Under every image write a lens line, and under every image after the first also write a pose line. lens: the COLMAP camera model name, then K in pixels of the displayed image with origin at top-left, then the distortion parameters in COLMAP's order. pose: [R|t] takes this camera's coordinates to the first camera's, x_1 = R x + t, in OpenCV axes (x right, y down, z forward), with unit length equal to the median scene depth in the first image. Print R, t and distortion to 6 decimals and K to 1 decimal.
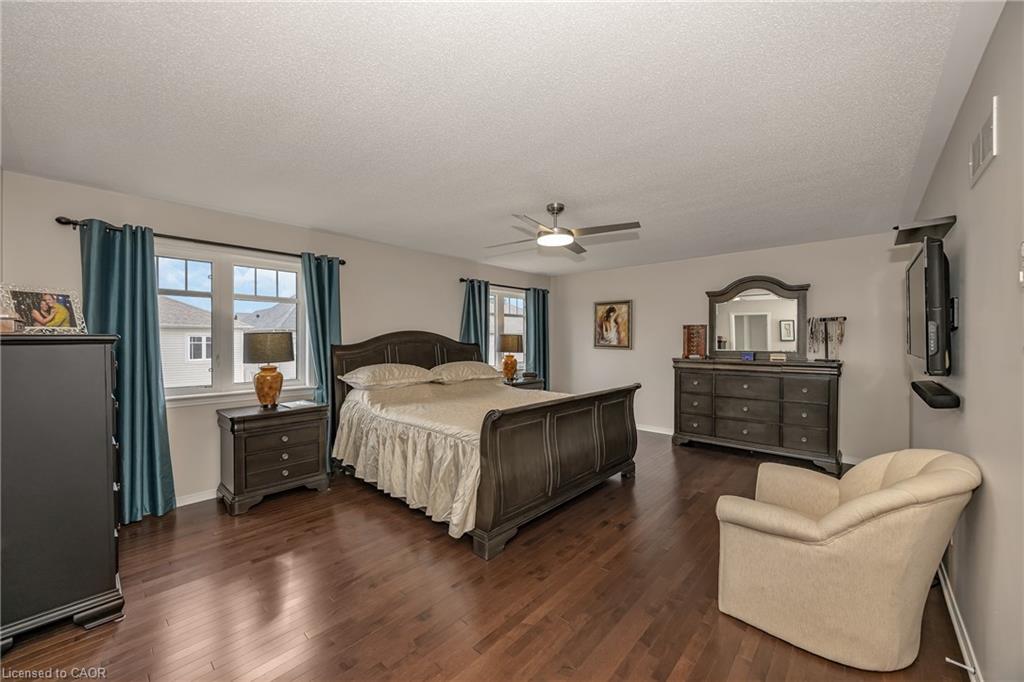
lens RADIAL K [[384.5, 0, 513.2], [0, 384.5, 340.4], [0, 0, 1]] dist [-0.001336, -0.000075]
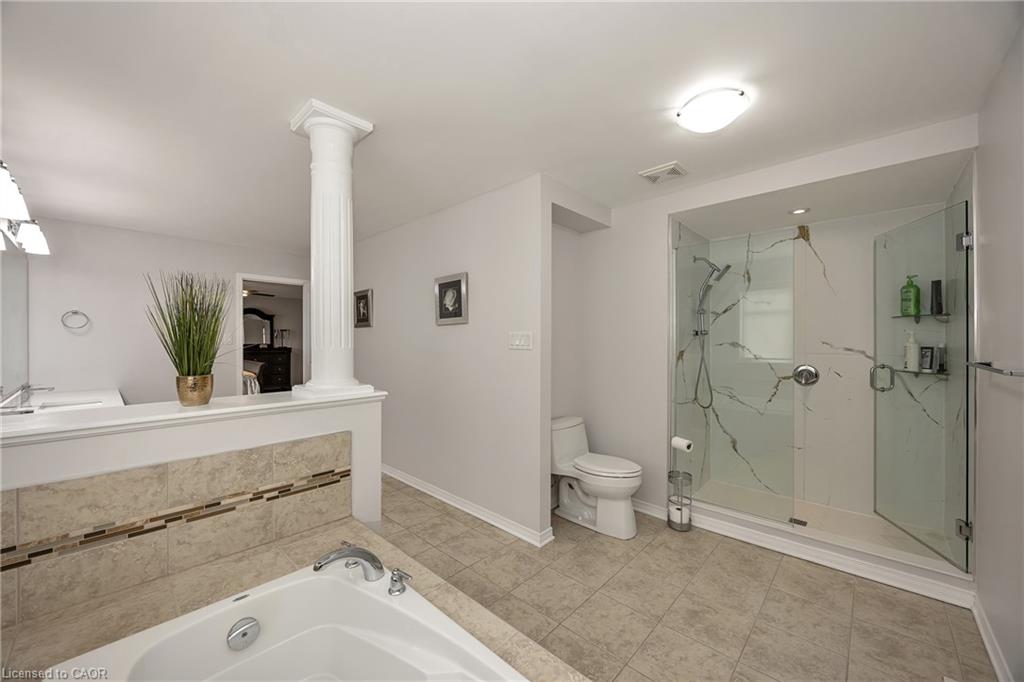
lens RADIAL K [[384.5, 0, 512.0], [0, 384.5, 340.5], [0, 0, 1]] dist [-0.001336, -0.000075]
pose [[0.011864, 0.001006, 0.999929, -1.560341], [0.004145, 0.999991, -0.001055, 0.019533], [-0.999921, 0.004157, 0.011859, -0.483349]]
